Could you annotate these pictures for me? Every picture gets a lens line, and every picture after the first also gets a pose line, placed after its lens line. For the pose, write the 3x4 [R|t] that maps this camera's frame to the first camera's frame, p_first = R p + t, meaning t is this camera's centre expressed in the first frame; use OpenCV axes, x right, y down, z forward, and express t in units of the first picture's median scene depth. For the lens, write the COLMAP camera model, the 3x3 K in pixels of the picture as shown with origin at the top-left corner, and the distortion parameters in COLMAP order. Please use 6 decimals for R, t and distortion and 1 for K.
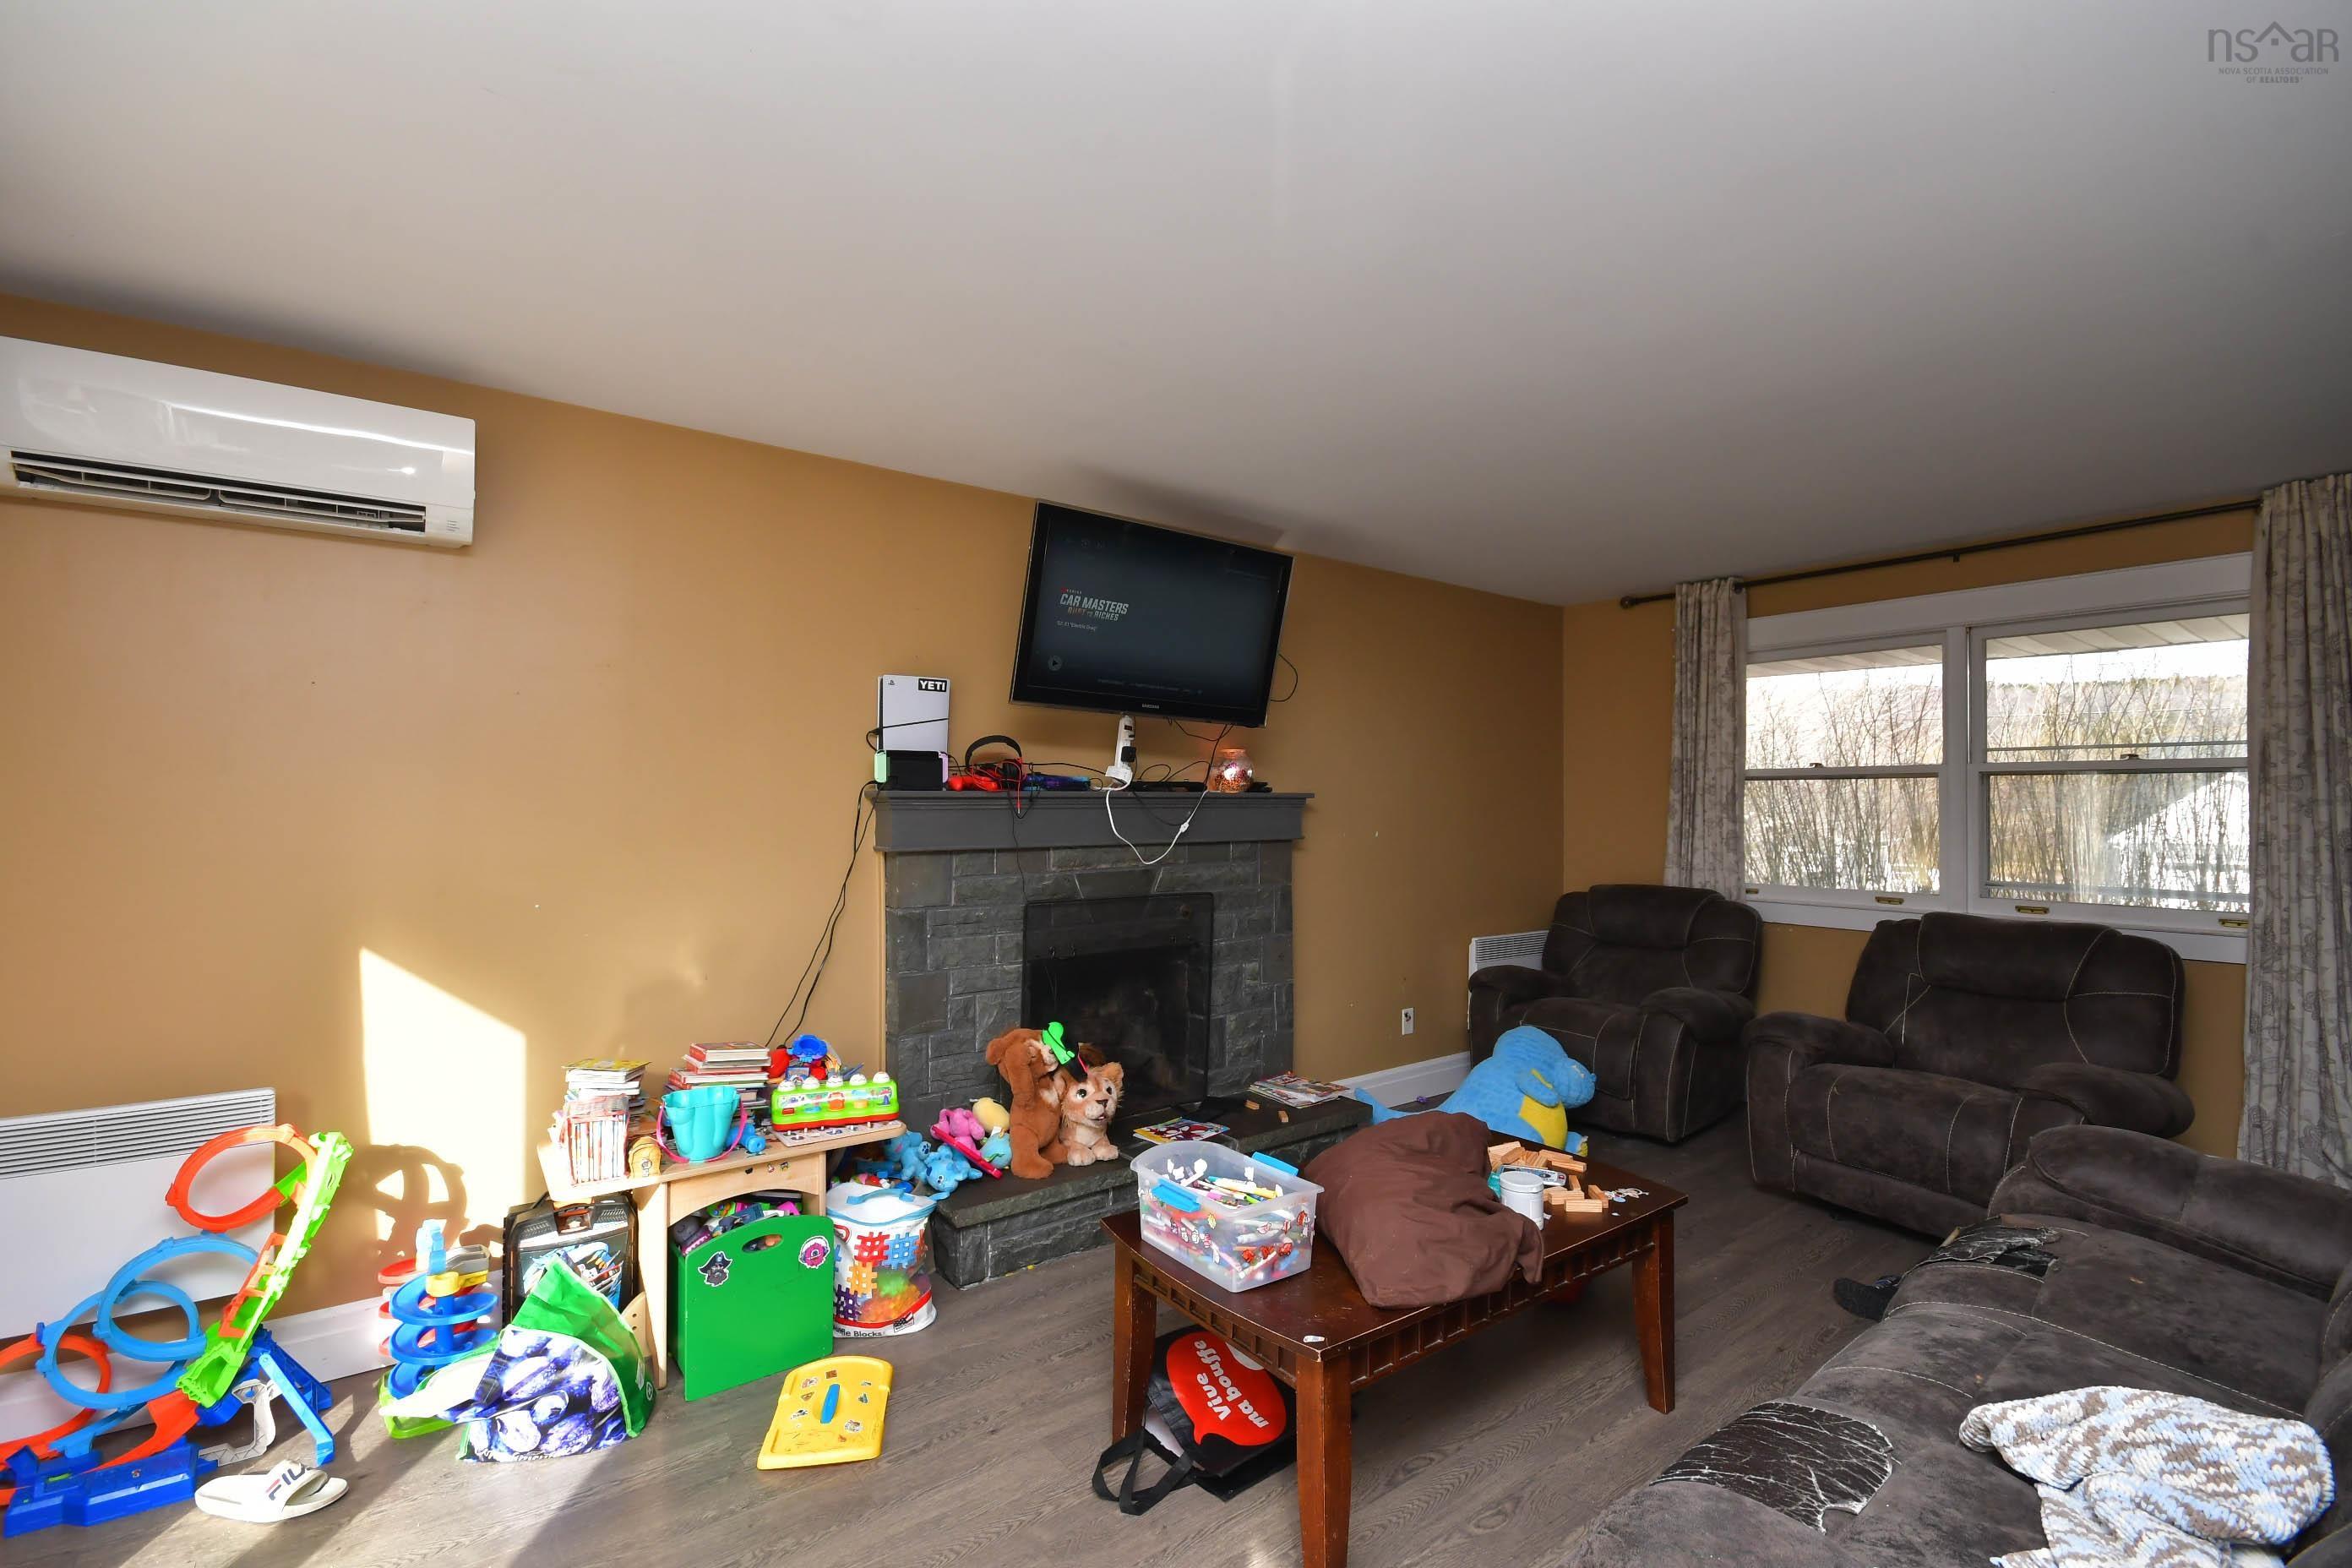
lens RADIAL K [[1028.6, 0, 1173.5], [0, 1028.6, 786.8], [0, 0, 1]] dist [-0.001601, -0.003515]
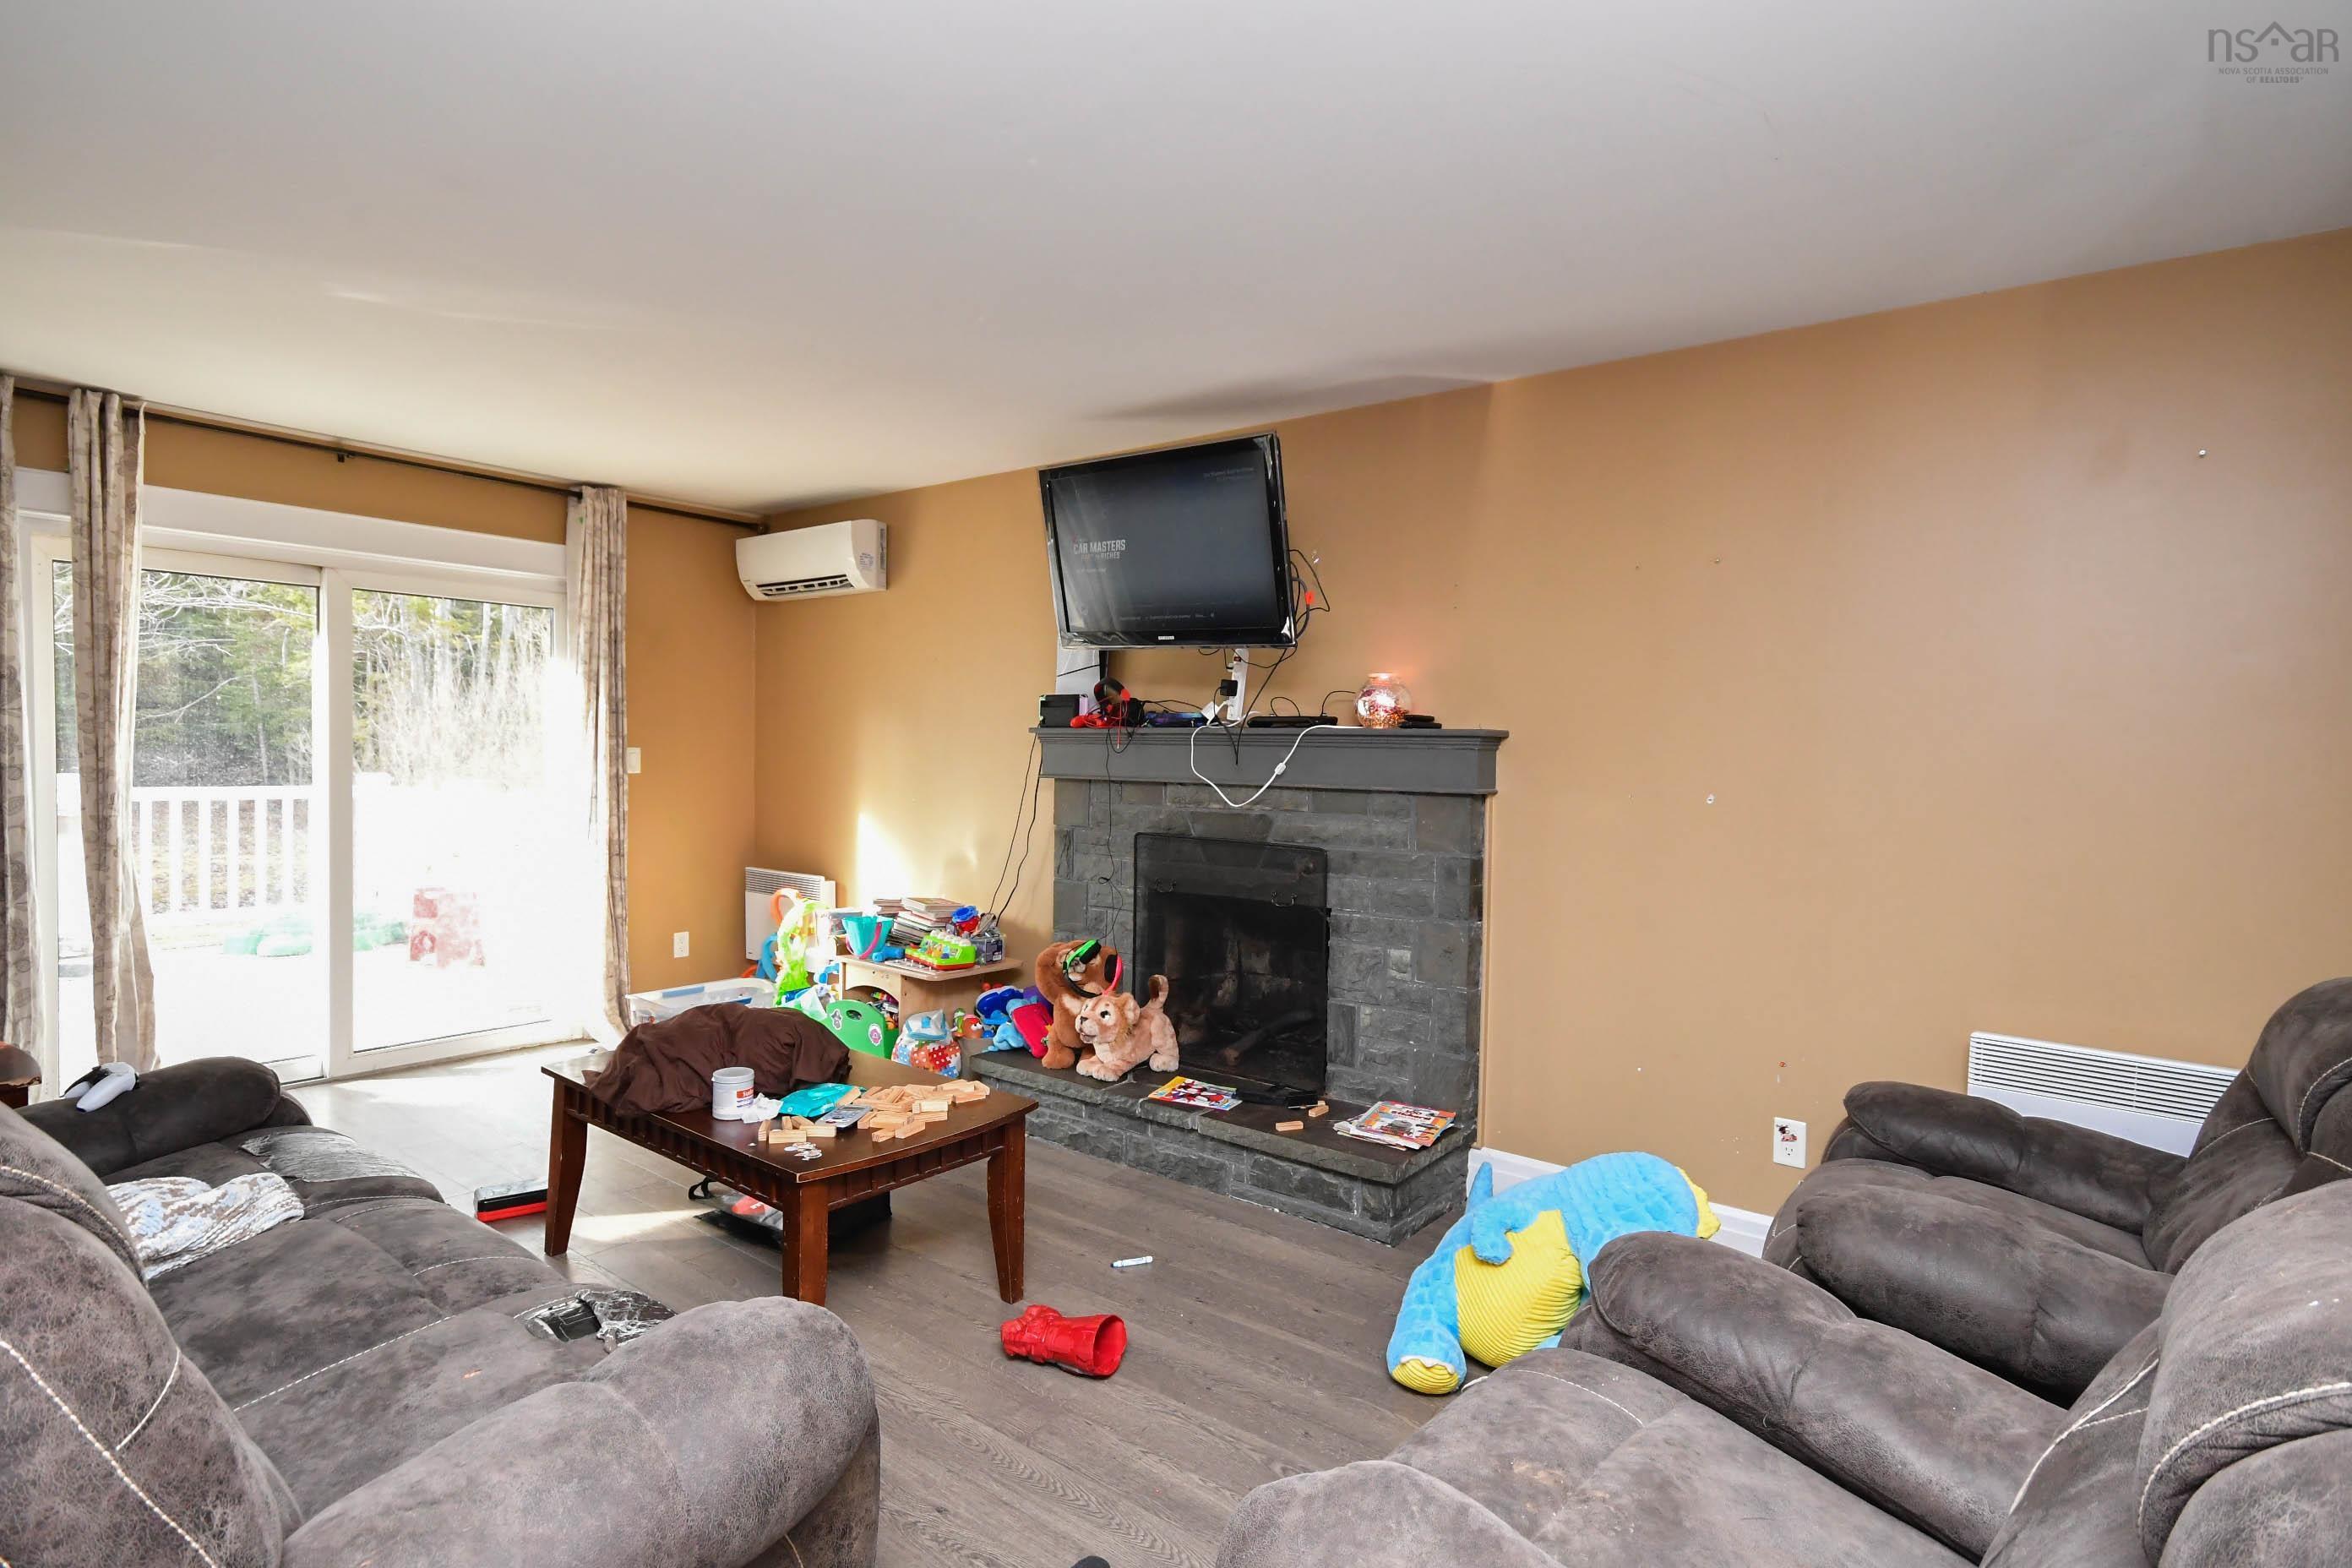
lens RADIAL K [[1205.5, 0, 1176.4], [0, 1205.5, 780.3], [0, 0, 1]] dist [0.001617, 0.000013]
pose [[0.254843, 0.028034, -0.966576, 1.013836], [-0.004036, 0.999602, 0.027928, 0.022192], [0.966974, -0.003216, 0.254855, 0.682866]]
